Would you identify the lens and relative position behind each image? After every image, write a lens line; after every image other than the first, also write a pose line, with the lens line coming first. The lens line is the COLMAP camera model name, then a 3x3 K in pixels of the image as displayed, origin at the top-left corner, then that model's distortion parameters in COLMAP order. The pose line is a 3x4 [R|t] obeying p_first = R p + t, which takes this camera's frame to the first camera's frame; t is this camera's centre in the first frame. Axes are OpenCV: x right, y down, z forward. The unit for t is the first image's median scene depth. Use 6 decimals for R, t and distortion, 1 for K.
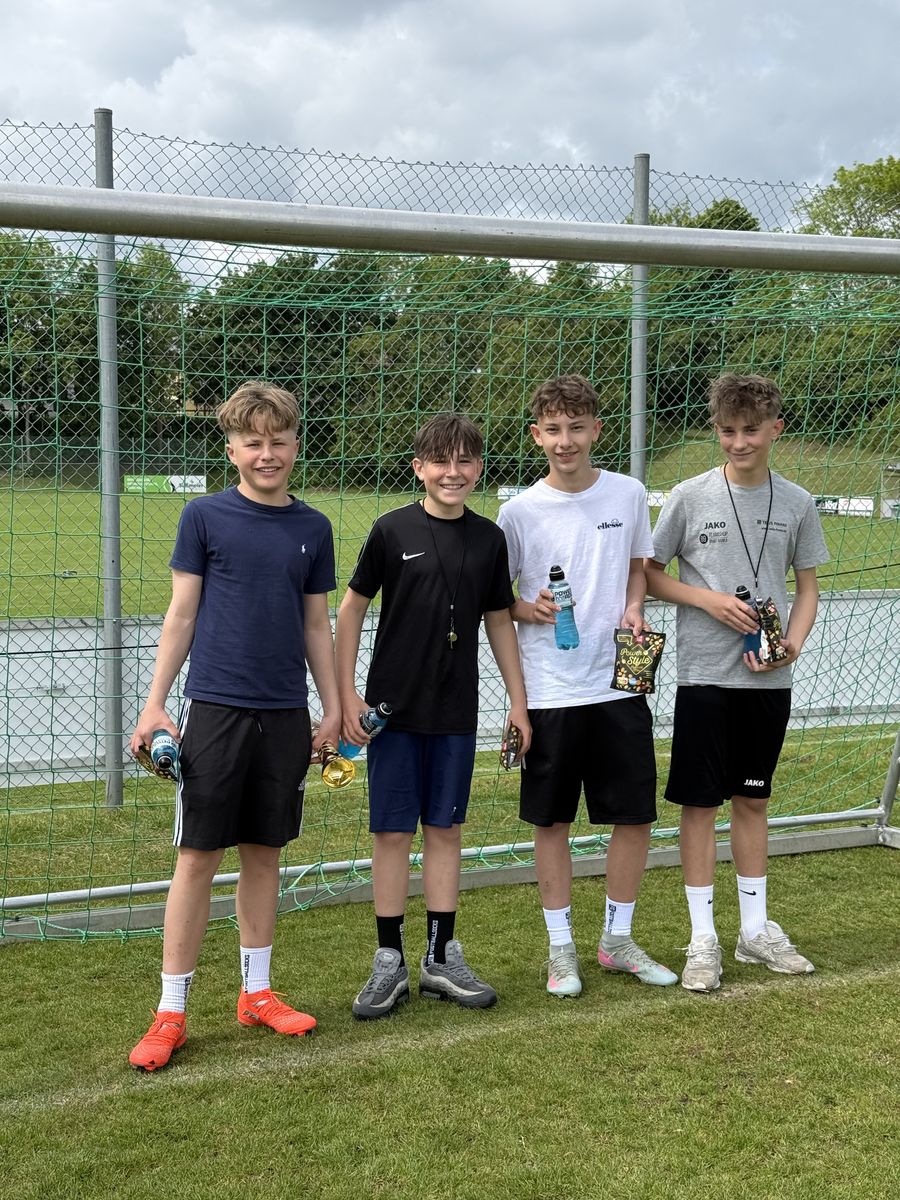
lens RADIAL K [[1660.1, 0, 449.4], [0, 1660.1, 598.9], [0, 0, 1]] dist [0.130605, 0.000000]
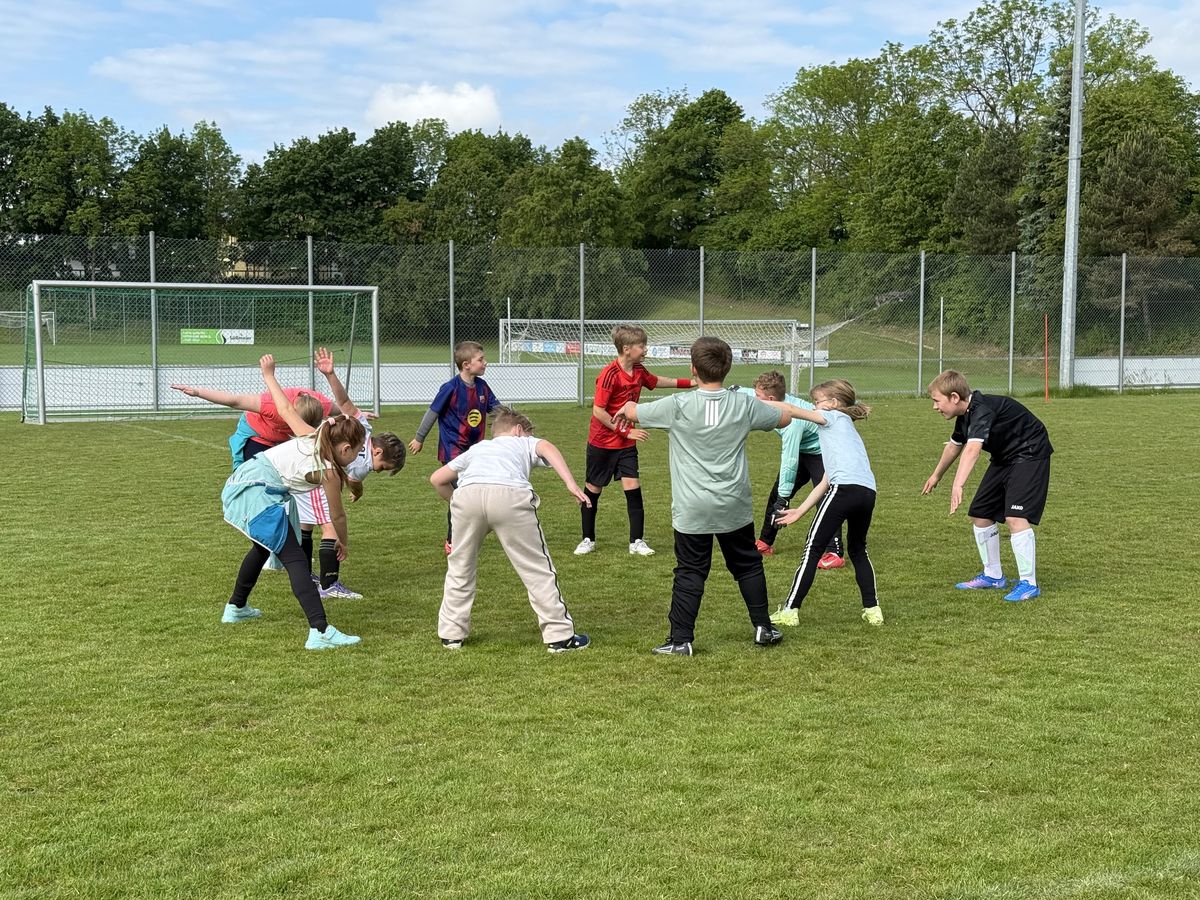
lens RADIAL K [[1693.1, 0, 590.1], [0, 1693.1, 459.5], [0, 0, 1]] dist [0.132426, 0.000000]
pose [[0.999192, -0.000373, 0.040185, 0.036522], [0.000307, 0.999999, 0.001637, 0.012842], [-0.040185, -0.001624, 0.999191, -0.169771]]
